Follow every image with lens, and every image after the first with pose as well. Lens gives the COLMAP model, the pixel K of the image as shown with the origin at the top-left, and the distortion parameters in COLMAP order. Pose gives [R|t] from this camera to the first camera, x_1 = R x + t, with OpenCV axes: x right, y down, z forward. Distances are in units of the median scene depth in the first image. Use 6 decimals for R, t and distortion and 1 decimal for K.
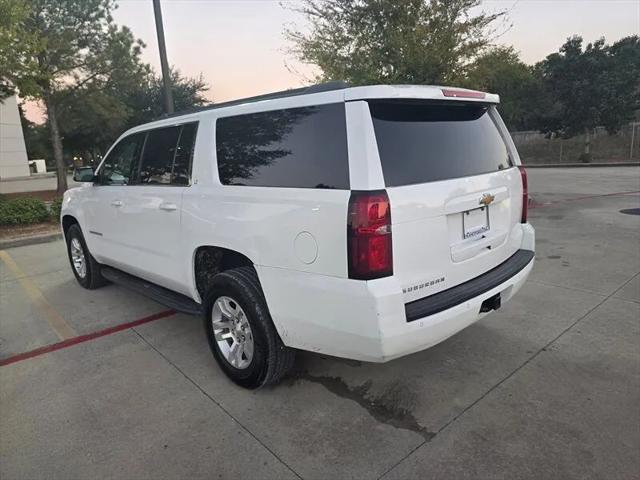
lens RADIAL K [[429.5, 0, 324.6], [0, 429.5, 234.0], [0, 0, 1]] dist [0.066520, -0.063757]
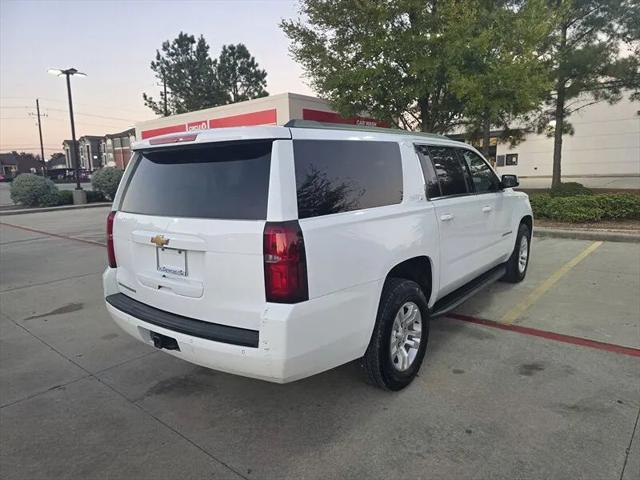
lens RADIAL K [[429.5, 0, 327.9], [0, 429.5, 235.9], [0, 0, 1]] dist [0.066520, -0.063757]
pose [[0.148933, 0.200485, -0.968310, 1.005223], [-0.172321, 0.969510, 0.174230, -0.238886], [0.973717, 0.140912, 0.178939, 0.838455]]
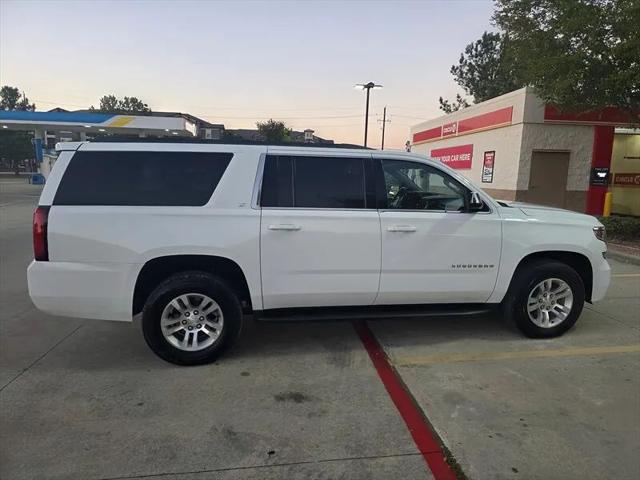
lens RADIAL K [[429.5, 0, 327.3], [0, 429.5, 233.9], [0, 0, 1]] dist [0.066520, -0.063757]
pose [[-0.554048, 0.166613, -0.815642, 0.833724], [-0.146663, 0.944907, 0.292643, -0.450224], [0.819464, 0.281762, -0.499088, 1.878596]]
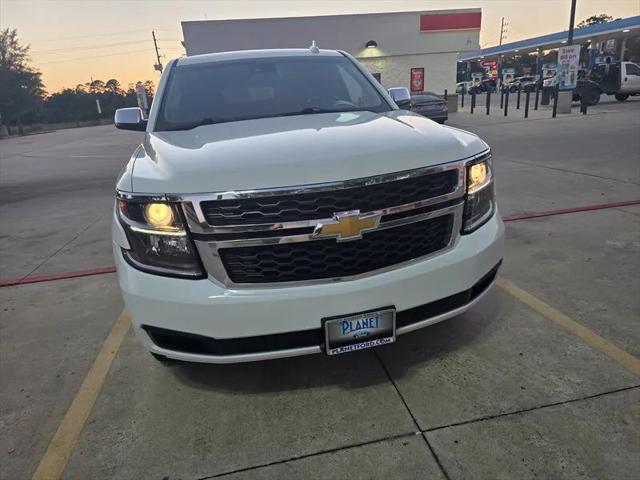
lens RADIAL K [[429.5, 0, 326.8], [0, 429.5, 237.4], [0, 0, 1]] dist [0.066520, -0.063757]
pose [[-0.861030, -0.033203, 0.507469, -1.050762], [0.219070, 0.876321, 0.429034, -0.347192], [-0.458951, 0.480582, -0.747265, 2.195104]]
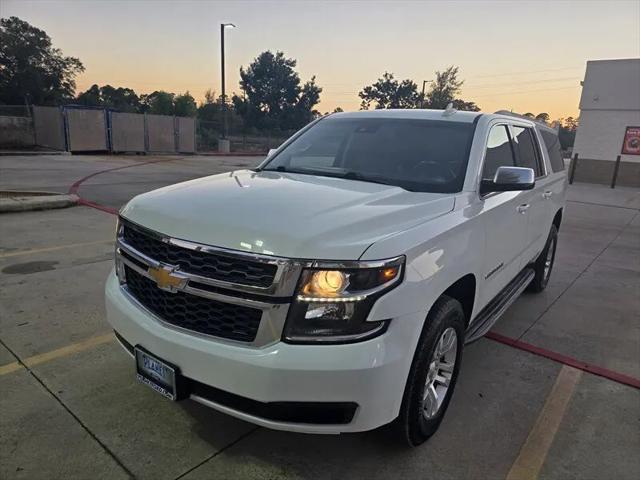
lens RADIAL K [[429.5, 0, 328.8], [0, 429.5, 239.3], [0, 0, 1]] dist [0.066520, -0.063757]
pose [[-0.179919, -0.182780, 0.966551, -1.384515], [0.146830, 0.966587, 0.210119, -0.274274], [-0.972661, 0.179723, -0.147070, 1.679170]]
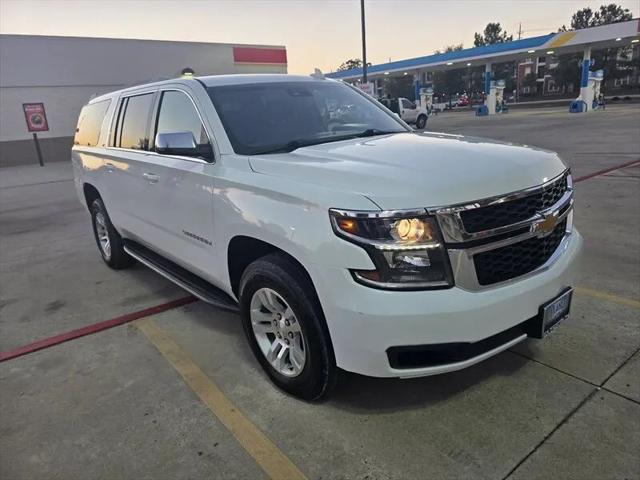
lens RADIAL K [[429.5, 0, 324.5], [0, 429.5, 227.5], [0, 0, 1]] dist [0.066520, -0.063757]
pose [[-0.990463, 0.105537, 0.088572, -0.574673], [0.133862, 0.889310, 0.437275, -0.433325], [-0.032620, 0.444961, -0.894956, 2.347036]]
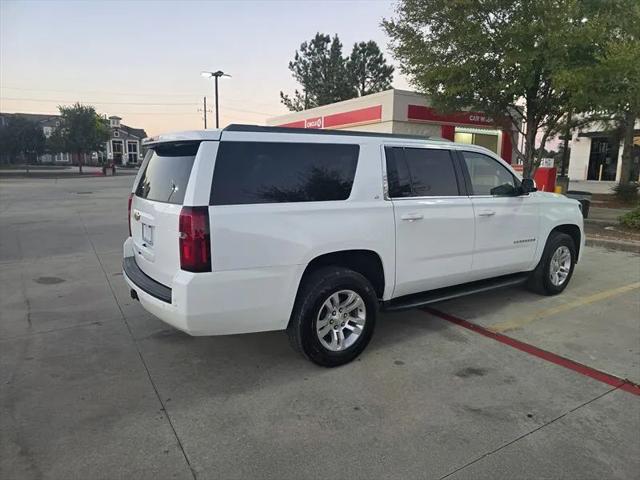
lens RADIAL K [[429.5, 0, 328.1], [0, 429.5, 236.8], [0, 0, 1]] dist [0.066520, -0.063757]
pose [[-0.163467, 0.213228, -0.963230, 1.115363], [-0.190596, 0.951144, 0.242897, -0.323398], [0.967963, 0.223294, -0.114840, 1.217201]]
